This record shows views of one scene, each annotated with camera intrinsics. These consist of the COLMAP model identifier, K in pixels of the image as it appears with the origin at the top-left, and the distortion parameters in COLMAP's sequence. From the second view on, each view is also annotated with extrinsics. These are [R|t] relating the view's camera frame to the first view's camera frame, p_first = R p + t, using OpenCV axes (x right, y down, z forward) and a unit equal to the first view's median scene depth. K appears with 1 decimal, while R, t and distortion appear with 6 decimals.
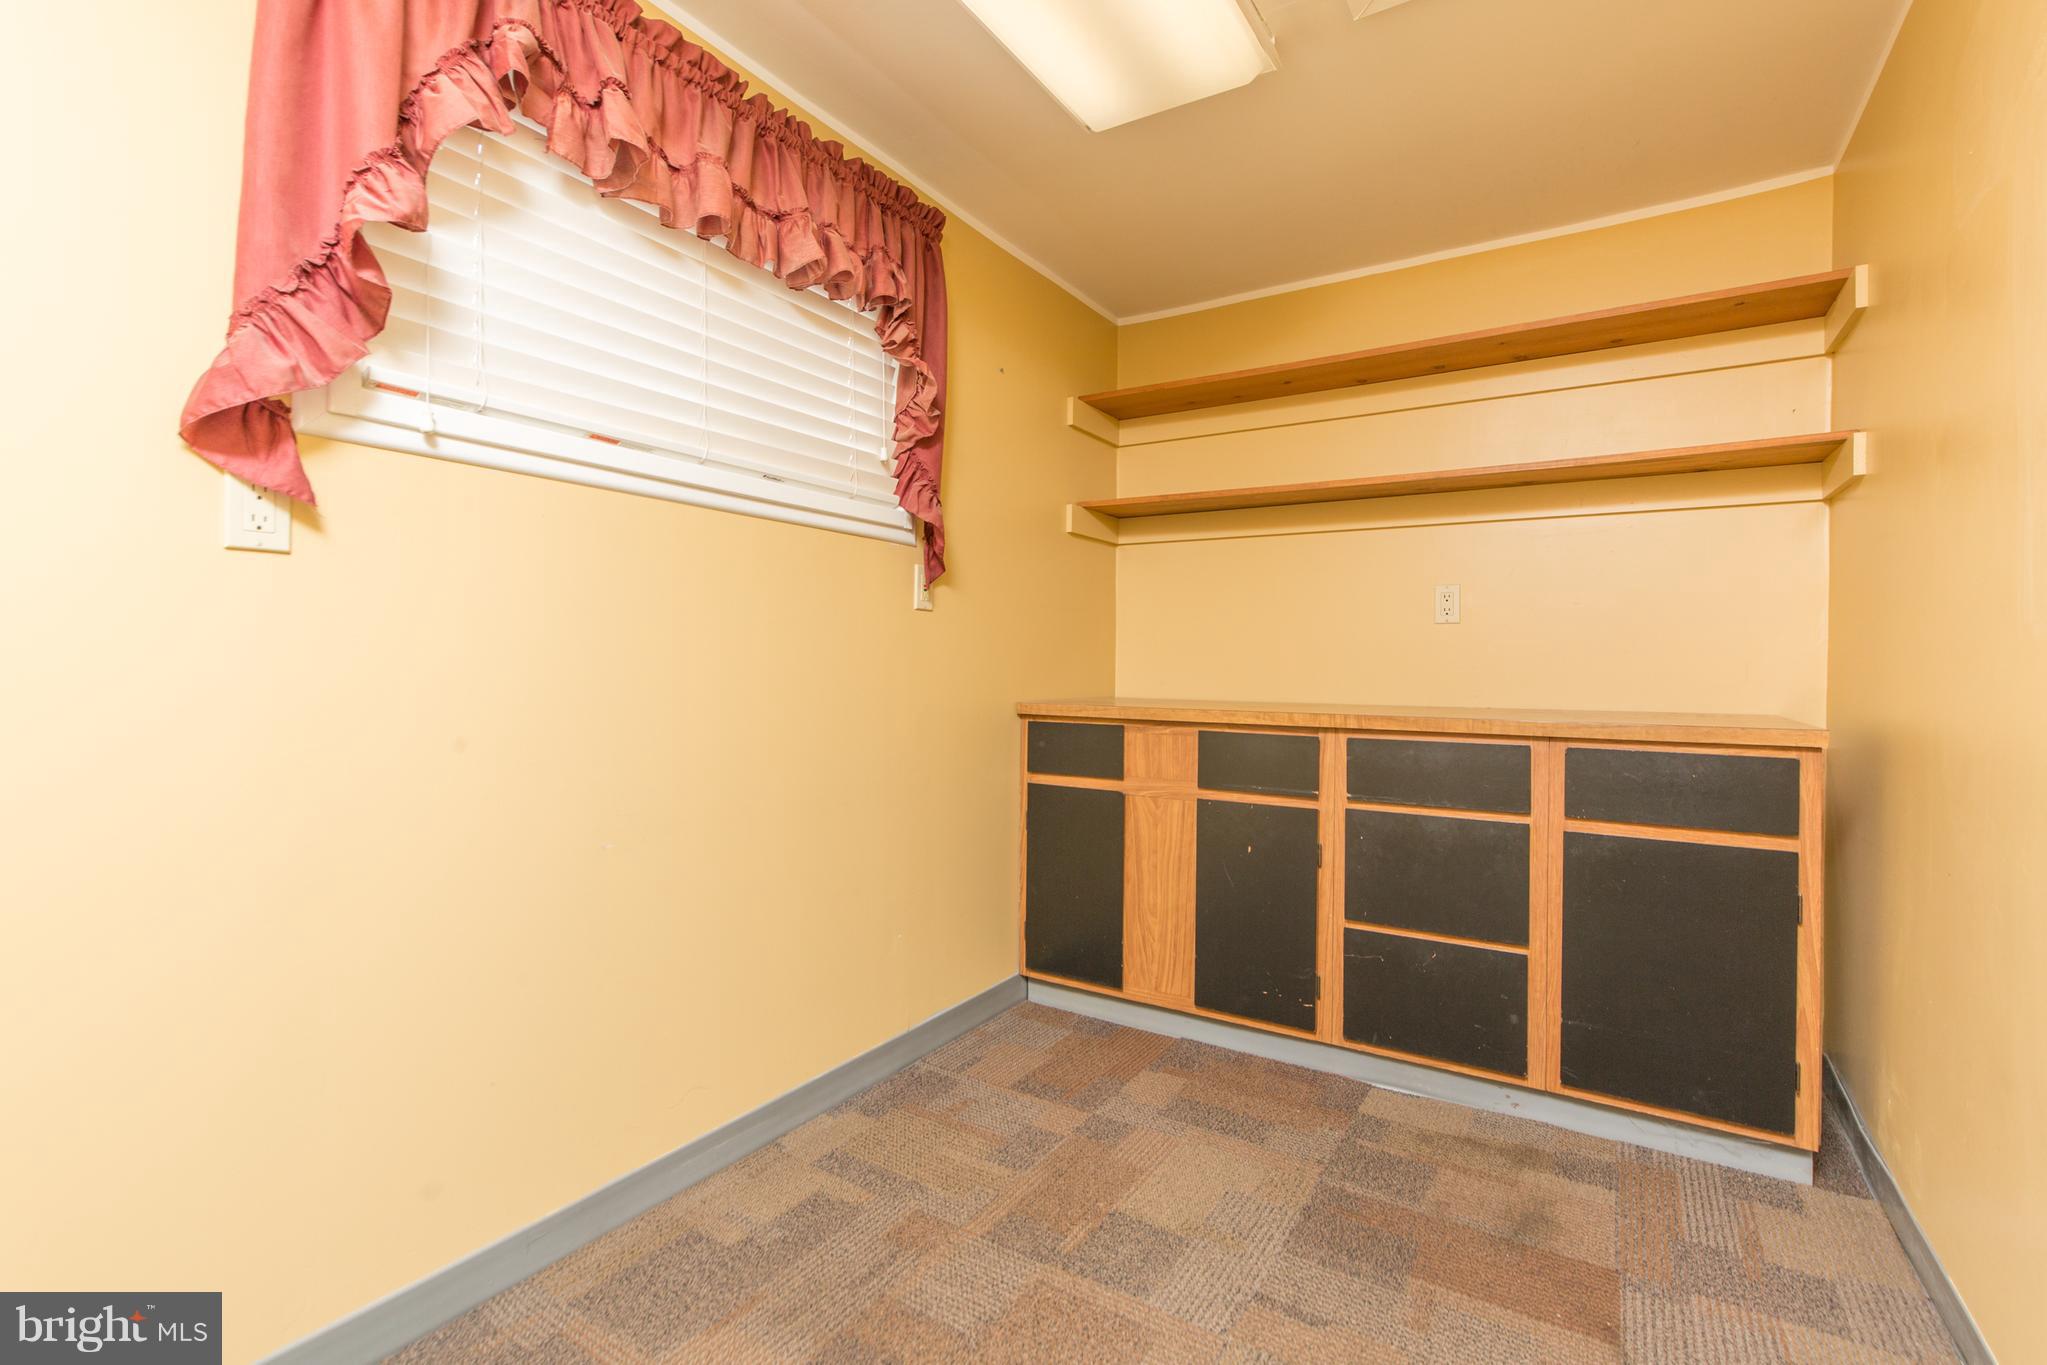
lens RADIAL K [[917.0, 0, 1033.4], [0, 917.0, 663.2], [0, 0, 1]] dist [-0.001617, -0.000398]
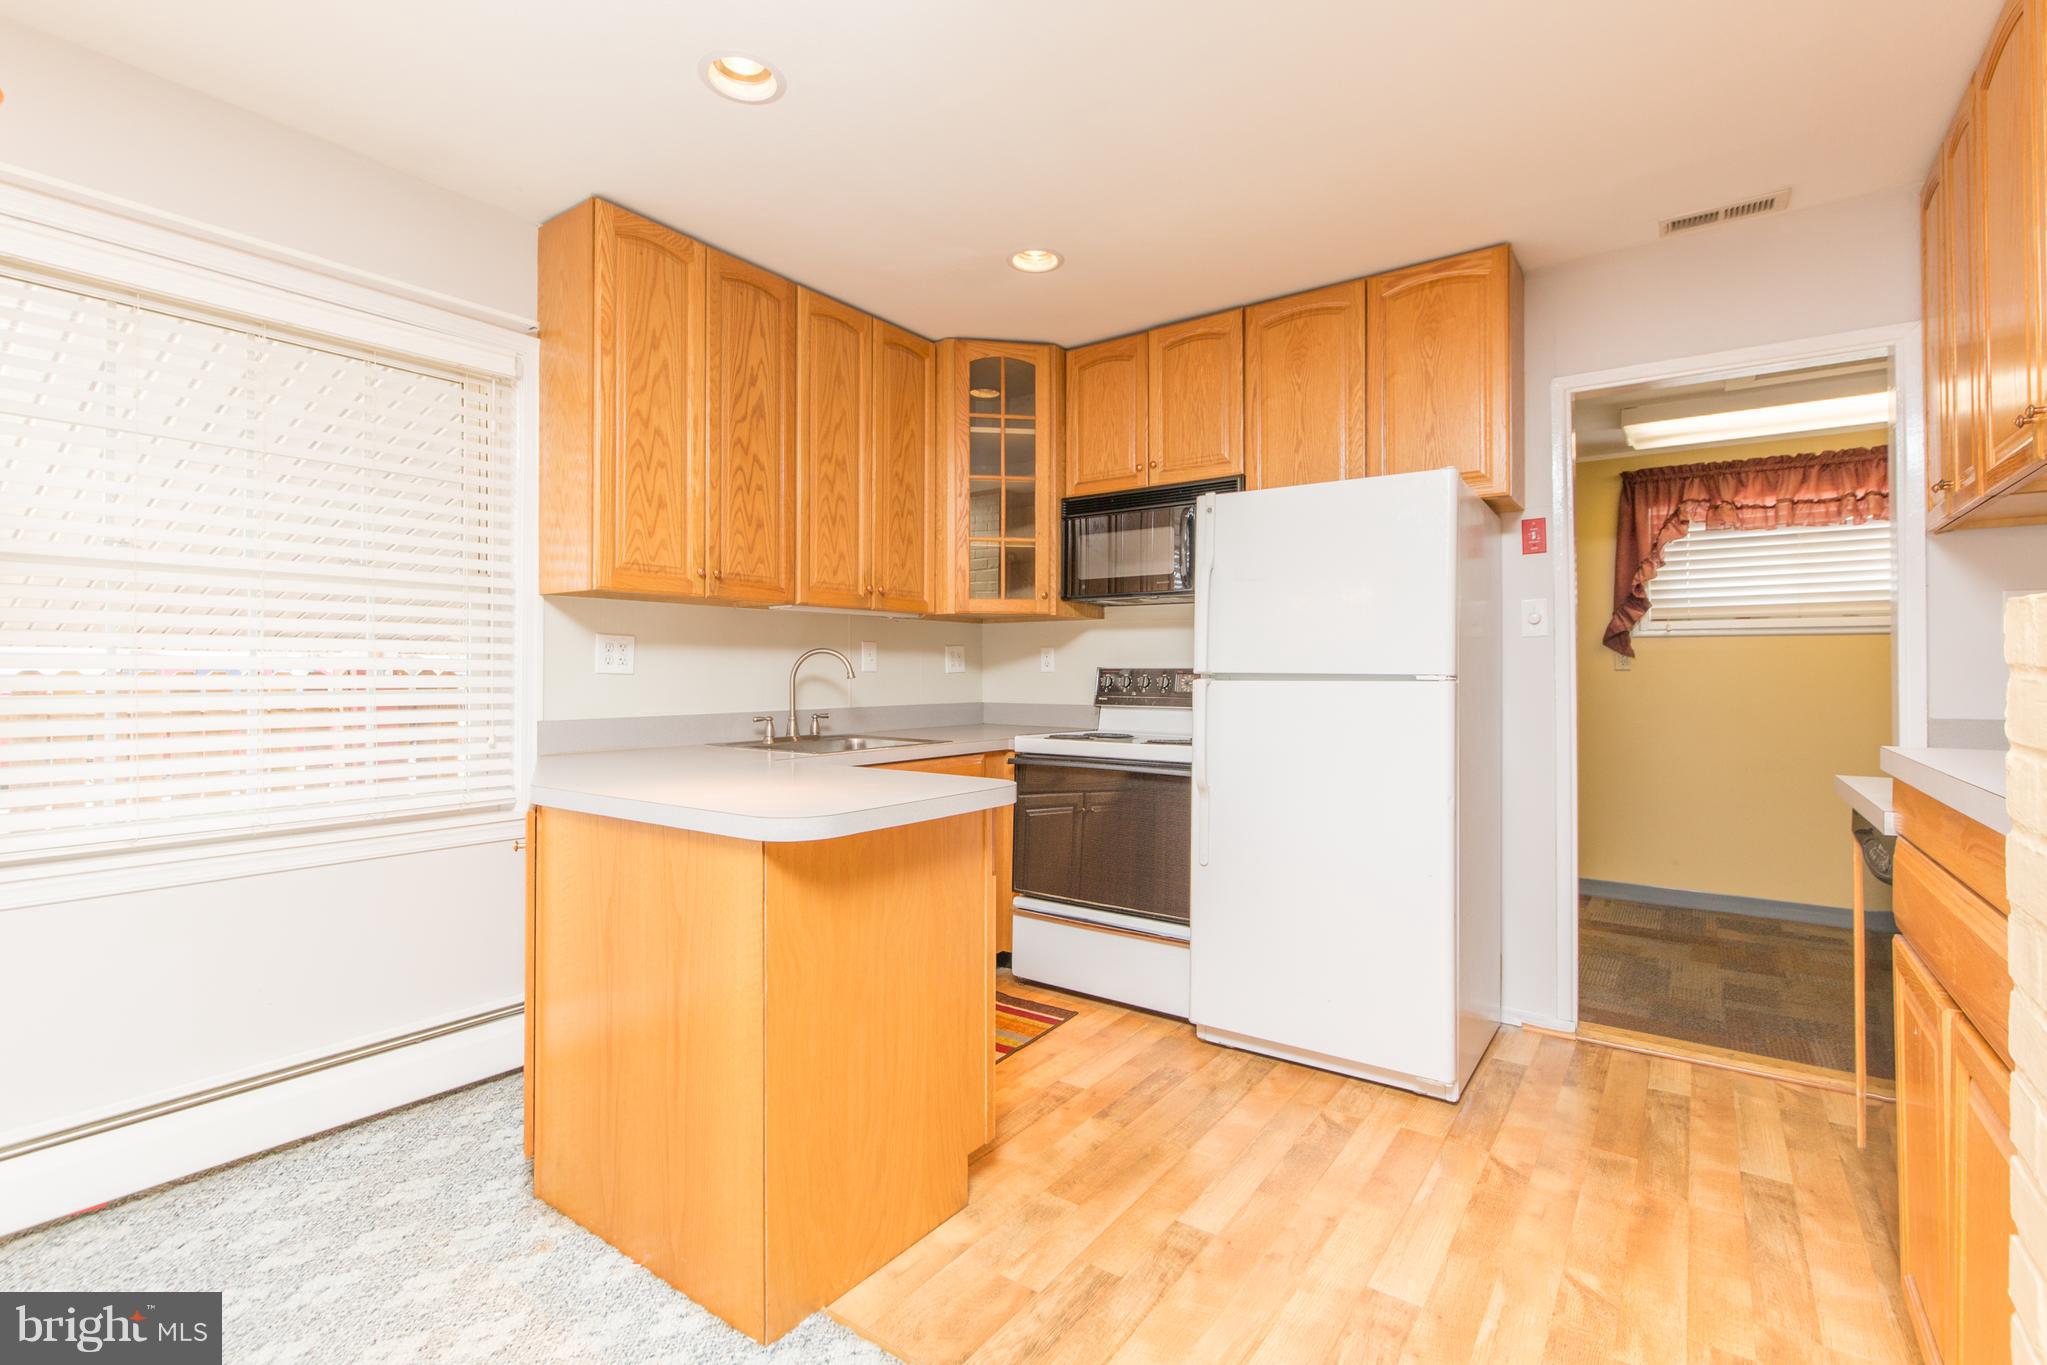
lens RADIAL K [[917.0, 0, 1033.4], [0, 917.0, 663.2], [0, 0, 1]] dist [-0.001617, -0.000398]
pose [[-0.065979, -0.019913, -0.997622, 3.177511], [-0.002543, 0.999801, -0.019788, -0.063502], [0.997818, 0.001231, -0.066017, -1.231621]]
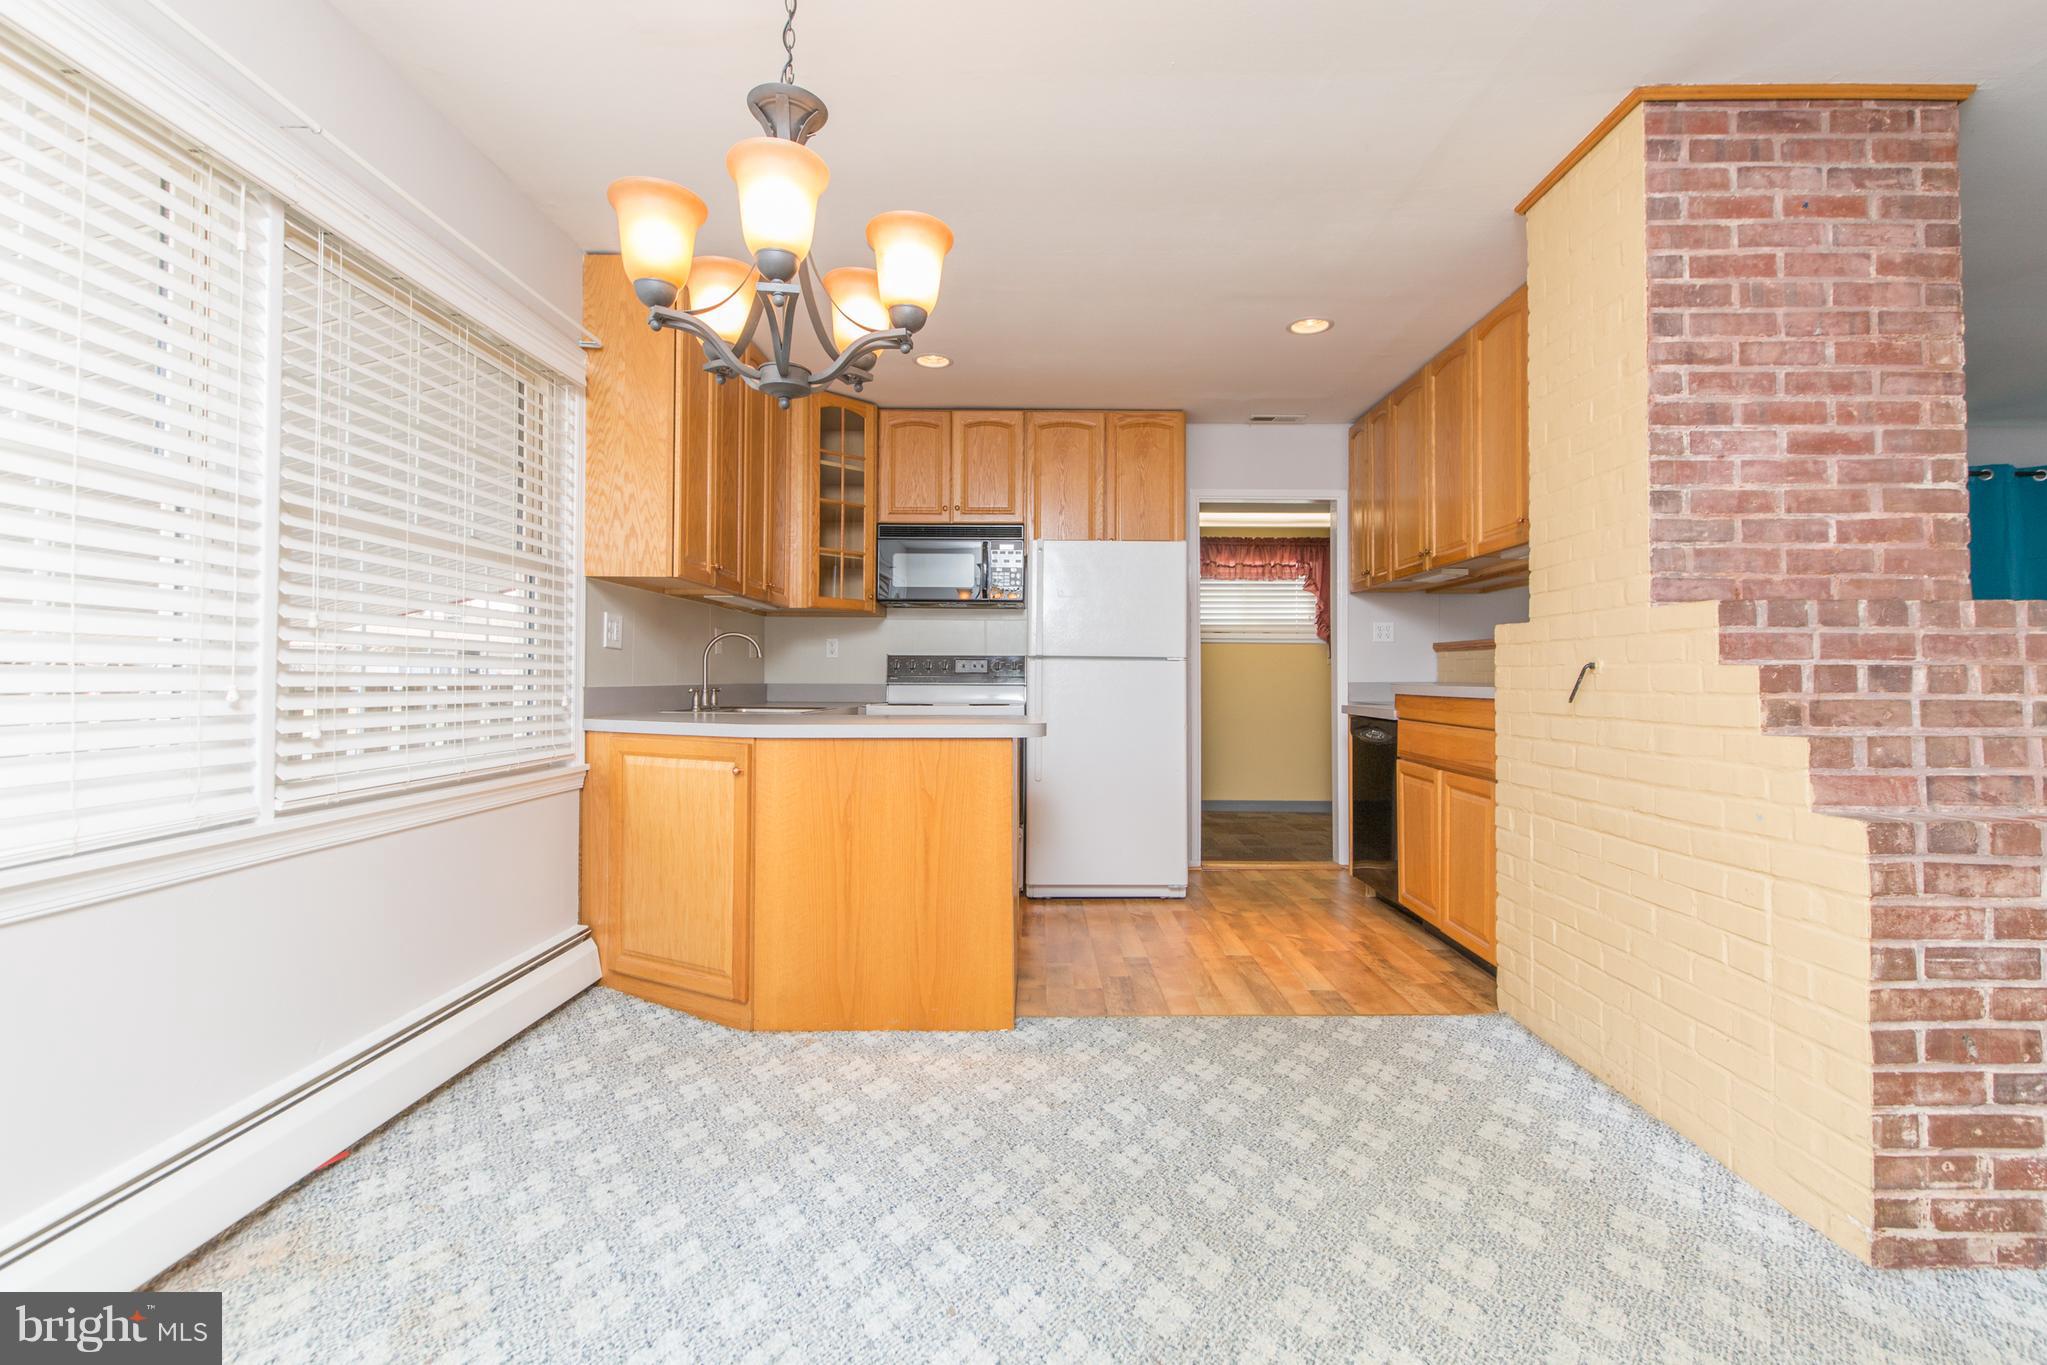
lens RADIAL K [[917.0, 0, 1033.4], [0, 917.0, 663.2], [0, 0, 1]] dist [-0.001617, -0.000398]
pose [[0.527799, -0.021186, -0.849105, 3.840832], [0.000020, 0.999689, -0.024931, 0.031451], [0.849370, 0.013142, 0.527635, -2.835965]]
